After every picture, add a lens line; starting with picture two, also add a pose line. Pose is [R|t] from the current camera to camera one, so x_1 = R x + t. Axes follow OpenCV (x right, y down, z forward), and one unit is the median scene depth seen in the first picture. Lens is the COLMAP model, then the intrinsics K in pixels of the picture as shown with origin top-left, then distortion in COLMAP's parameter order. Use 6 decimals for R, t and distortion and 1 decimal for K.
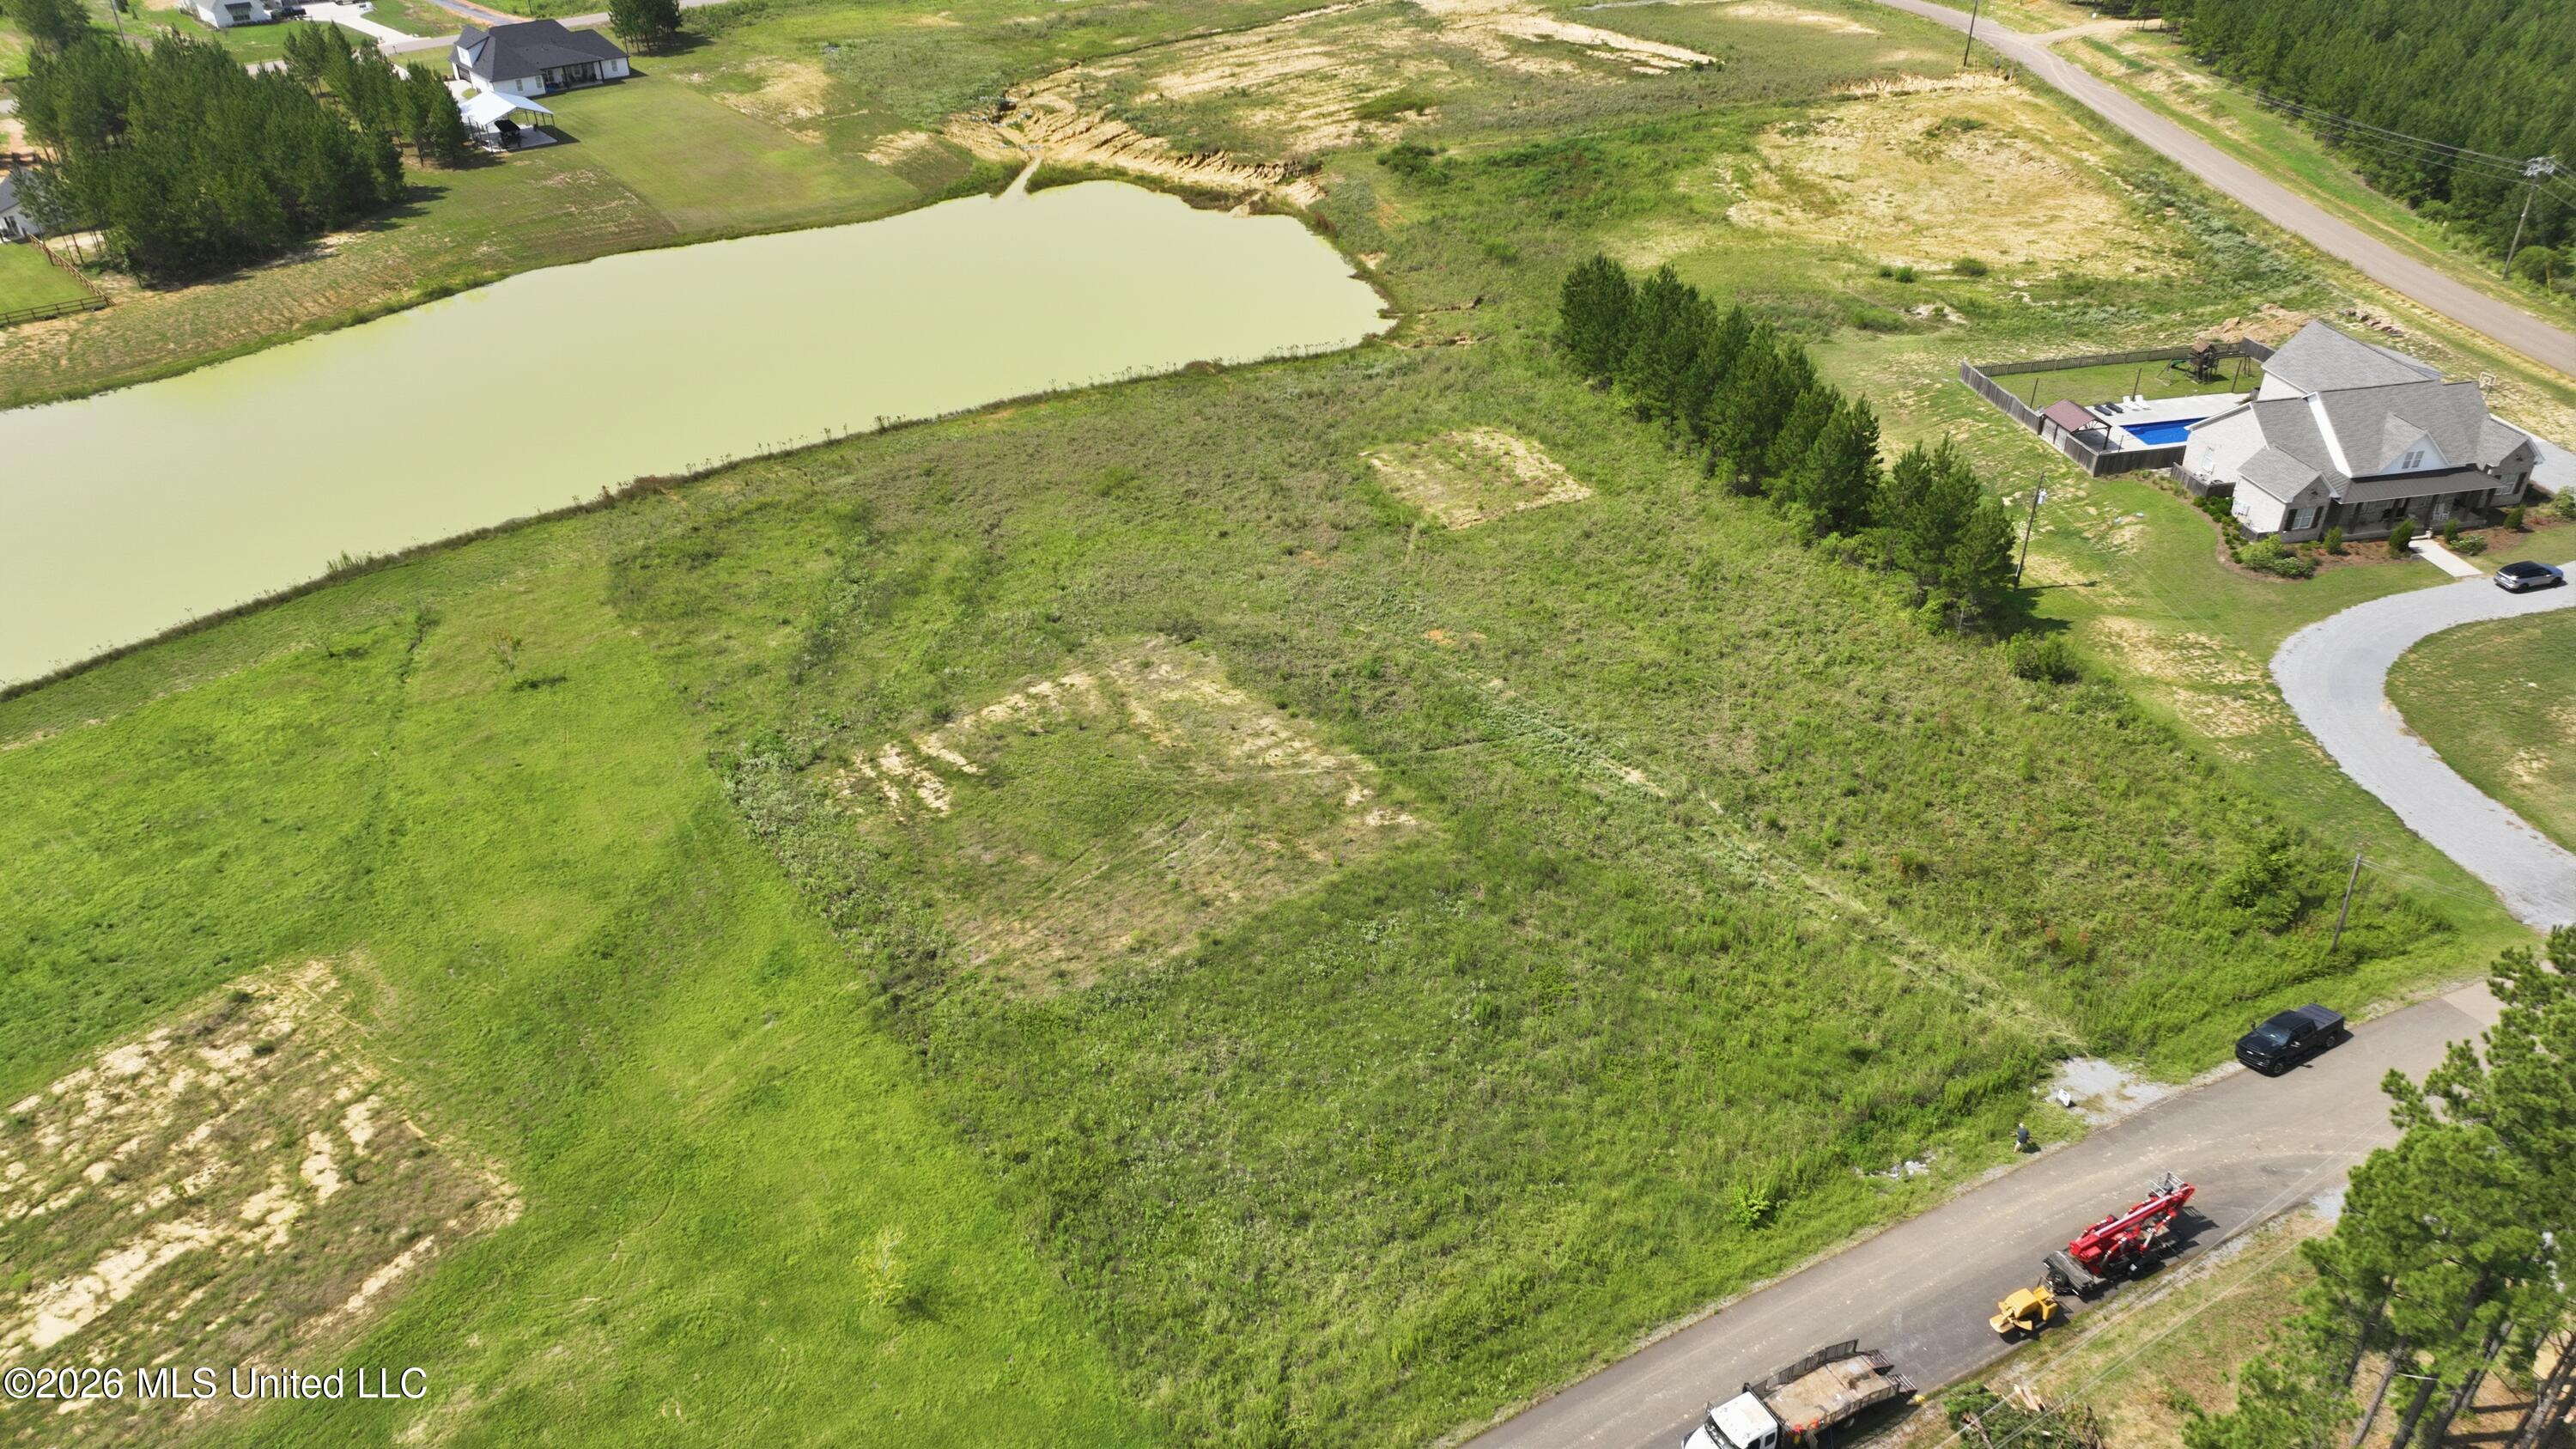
lens RADIAL K [[1806.0, 0, 1281.7], [0, 1806.0, 731.9], [0, 0, 1]] dist [0.006035, 0.002517]
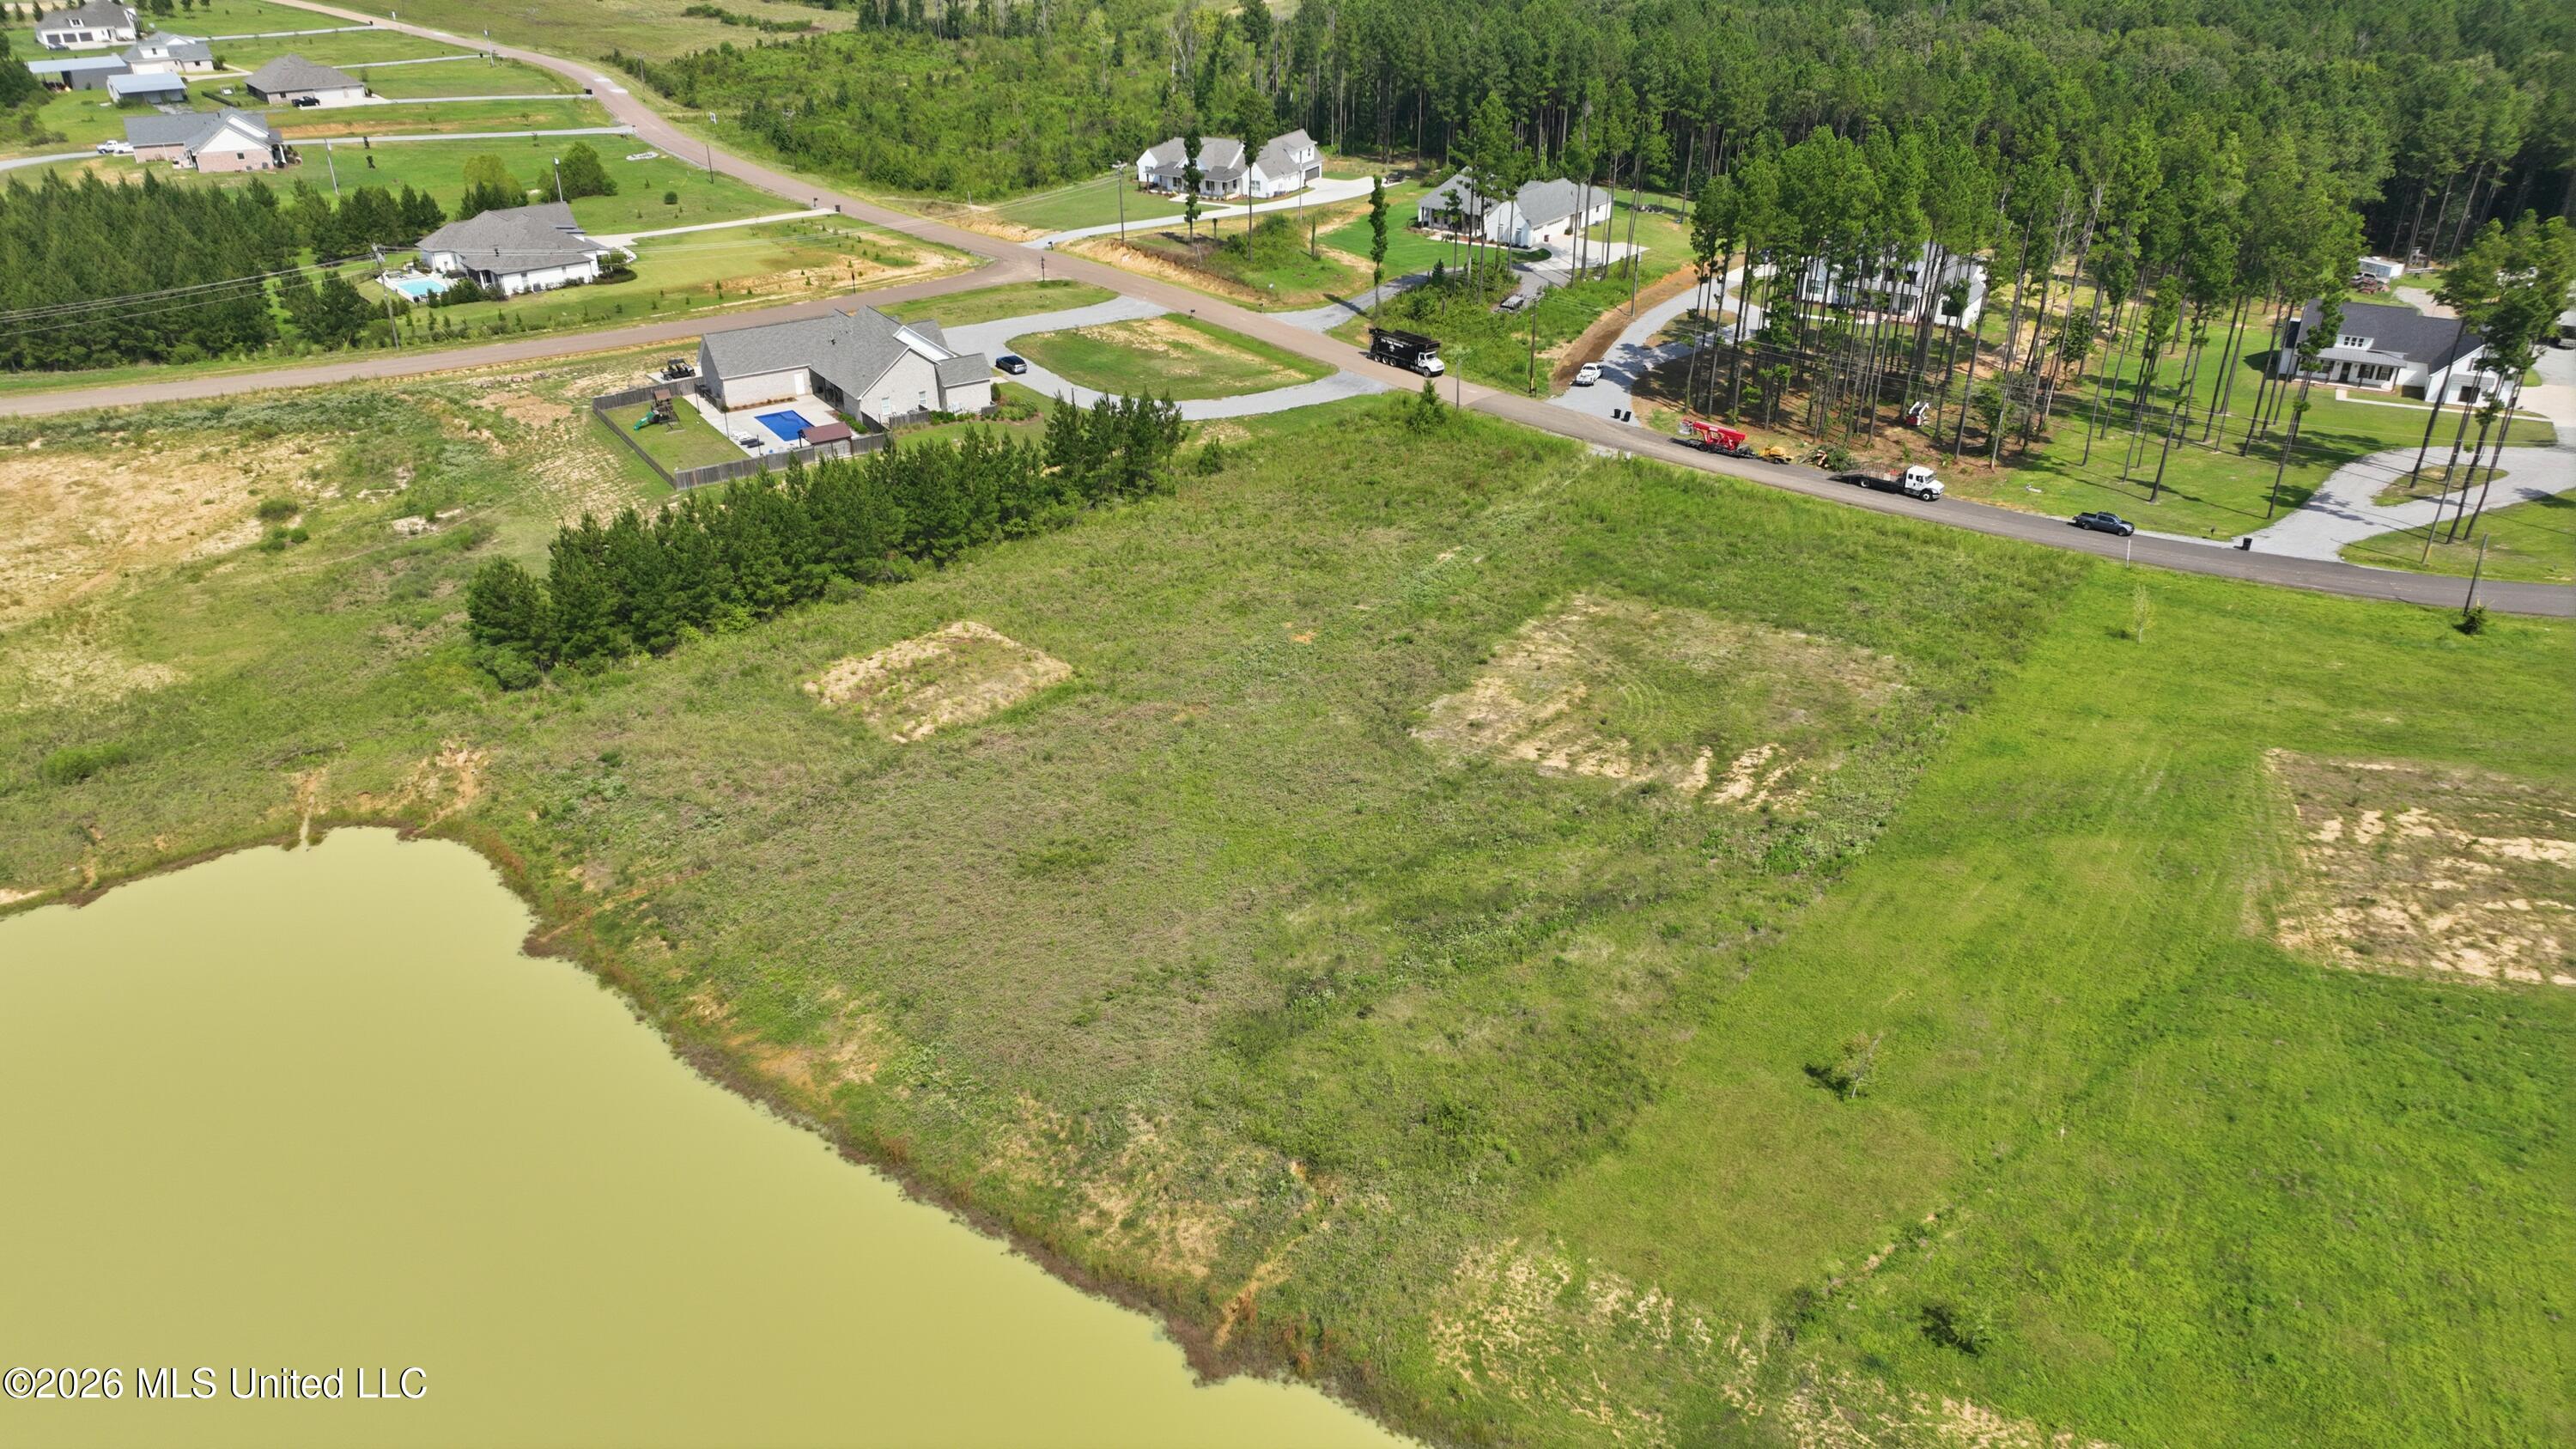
lens RADIAL K [[1806.0, 0, 1281.7], [0, 1806.0, 731.9], [0, 0, 1]] dist [0.006035, 0.002517]
pose [[-0.379337, -0.421213, 0.823822, -0.828171], [0.498934, 0.656708, 0.565508, -0.631075], [-0.779210, 0.625551, -0.038956, 1.033722]]
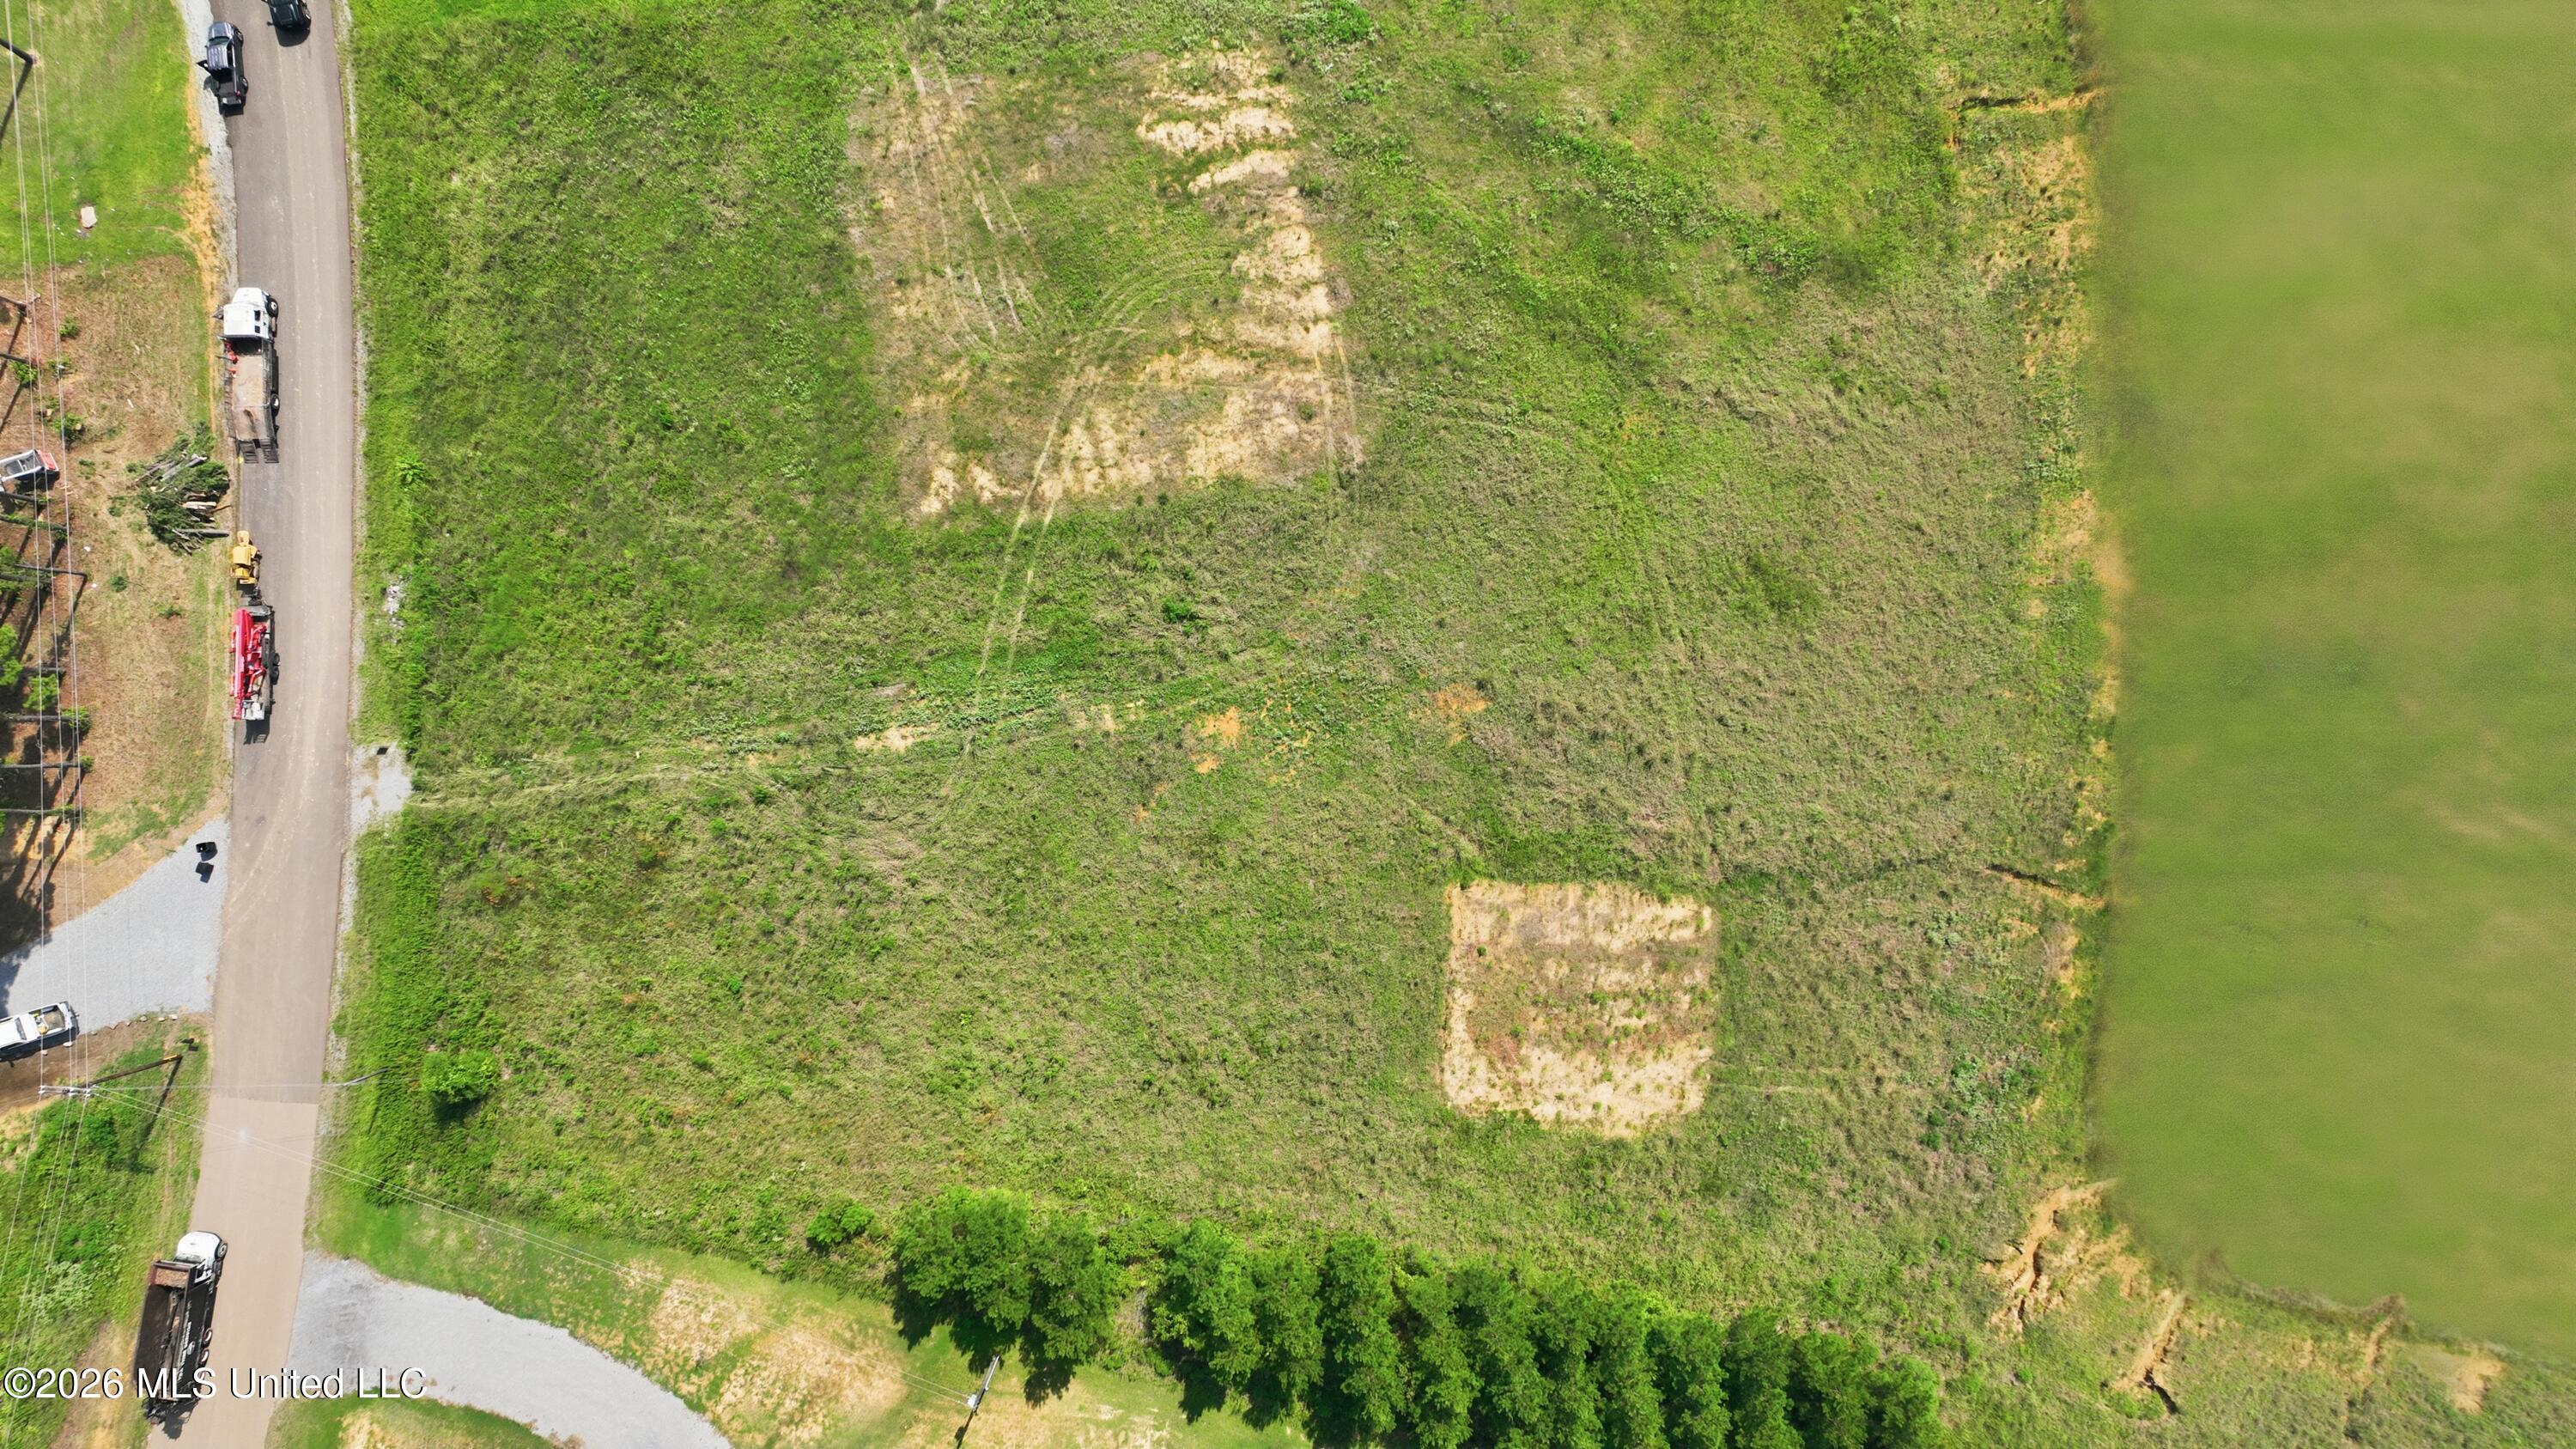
lens RADIAL K [[1806.0, 0, 1281.7], [0, 1806.0, 731.9], [0, 0, 1]] dist [0.006035, 0.002517]
pose [[-0.472103, 0.881533, -0.004269, 0.075380], [-0.475326, -0.250475, 0.843402, -0.795931], [0.742418, 0.400202, 0.537266, 0.500632]]
